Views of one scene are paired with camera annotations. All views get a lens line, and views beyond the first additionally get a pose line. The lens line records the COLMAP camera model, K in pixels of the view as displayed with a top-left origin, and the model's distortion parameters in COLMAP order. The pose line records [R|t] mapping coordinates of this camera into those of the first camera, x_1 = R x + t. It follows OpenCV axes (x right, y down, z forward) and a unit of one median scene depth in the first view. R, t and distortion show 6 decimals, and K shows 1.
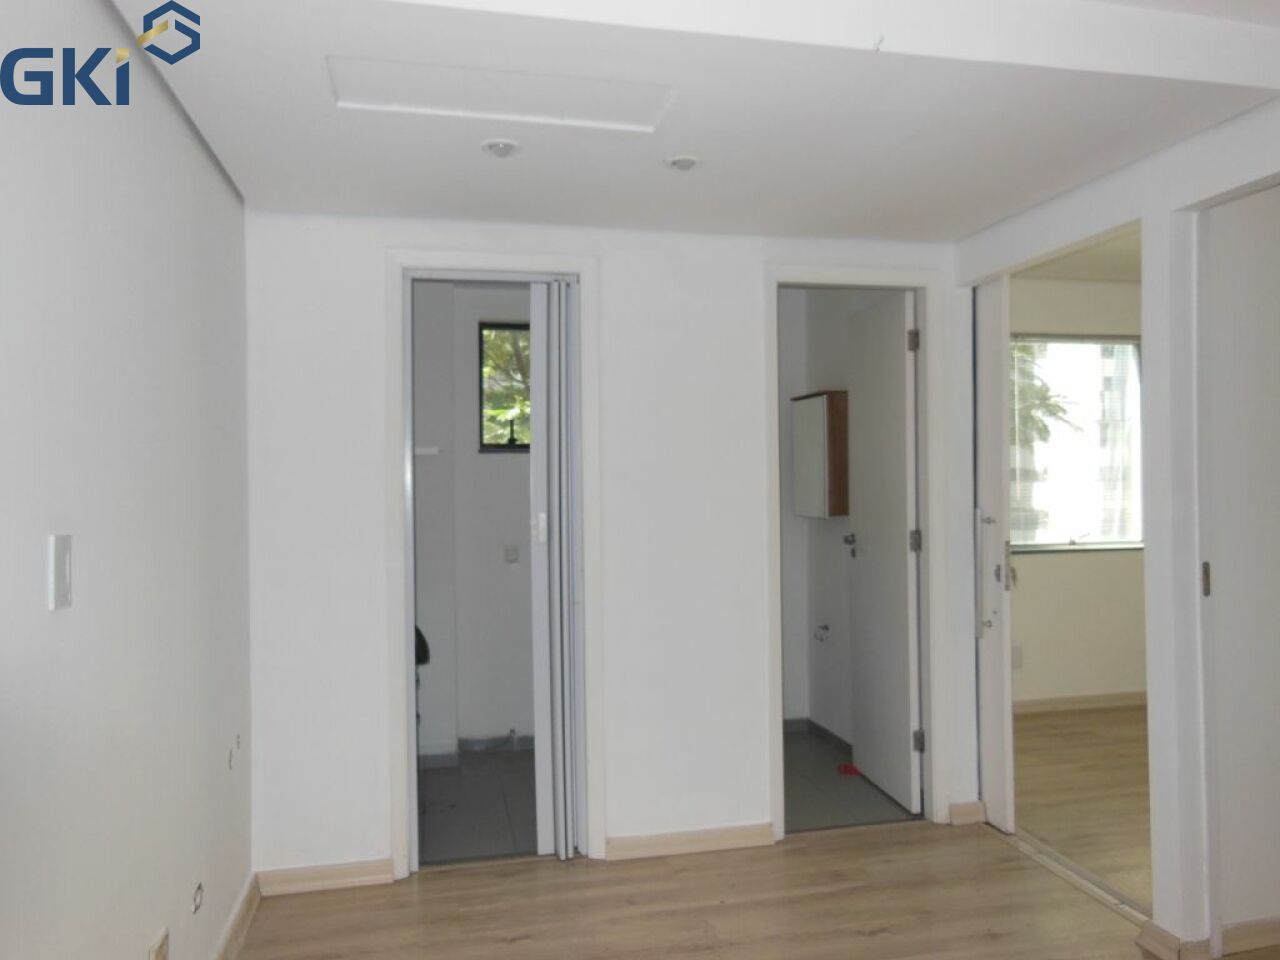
lens RADIAL K [[952.9, 0, 640.0], [0, 952.9, 480.0], [0, 0, 1]] dist [-0.005353, 0.044818]
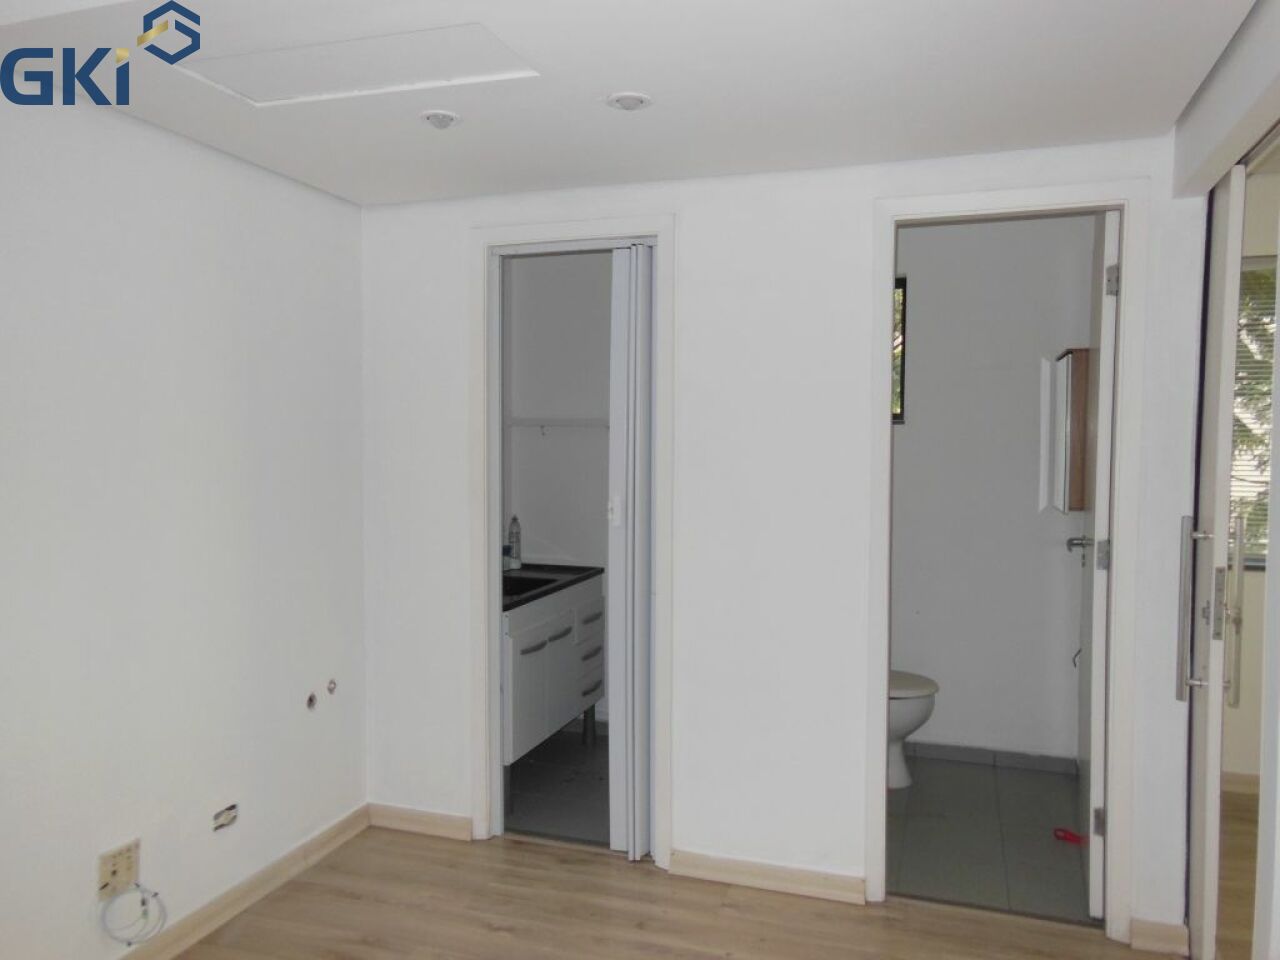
lens RADIAL K [[952.9, 0, 640.0], [0, 952.9, 480.0], [0, 0, 1]] dist [-0.005353, 0.044818]
pose [[0.854720, 0.041103, -0.517459, 0.406567], [-0.016034, 0.998475, 0.052828, -0.030664], [0.518841, -0.036856, 0.854076, 0.208607]]
